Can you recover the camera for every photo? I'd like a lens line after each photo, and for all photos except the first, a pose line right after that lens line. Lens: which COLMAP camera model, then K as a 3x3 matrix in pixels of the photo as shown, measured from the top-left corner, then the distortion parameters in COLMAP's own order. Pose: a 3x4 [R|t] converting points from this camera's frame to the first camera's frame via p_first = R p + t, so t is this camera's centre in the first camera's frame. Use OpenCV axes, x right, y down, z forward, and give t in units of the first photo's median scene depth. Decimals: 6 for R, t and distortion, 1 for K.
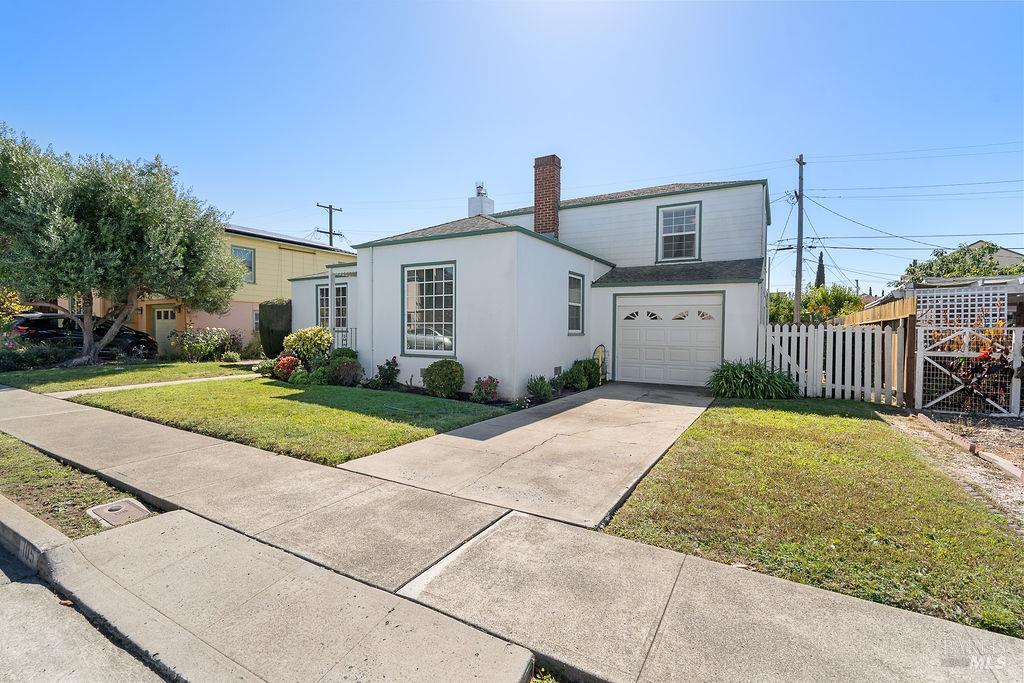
lens RADIAL K [[463.0, 0, 509.8], [0, 463.0, 343.9], [0, 0, 1]] dist [-0.002201, 0.000593]
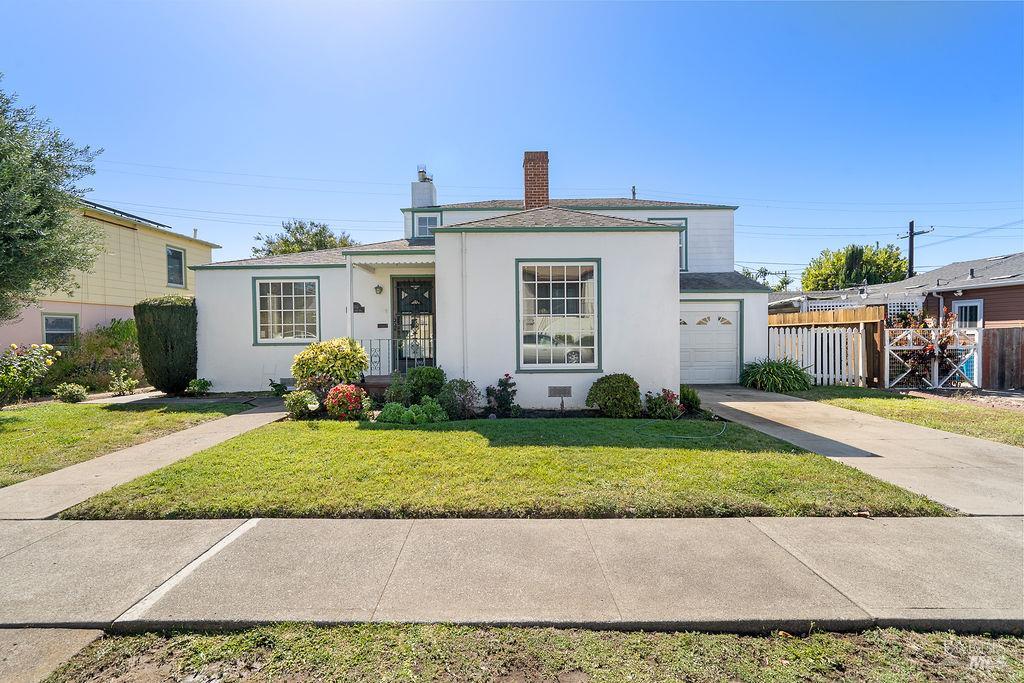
lens RADIAL K [[463.0, 0, 509.8], [0, 463.0, 343.9], [0, 0, 1]] dist [-0.002201, 0.000593]
pose [[0.860681, -0.028954, 0.508321, -0.647921], [0.032928, 0.999457, 0.001175, -0.025161], [-0.508079, 0.015727, 0.861167, 0.317947]]
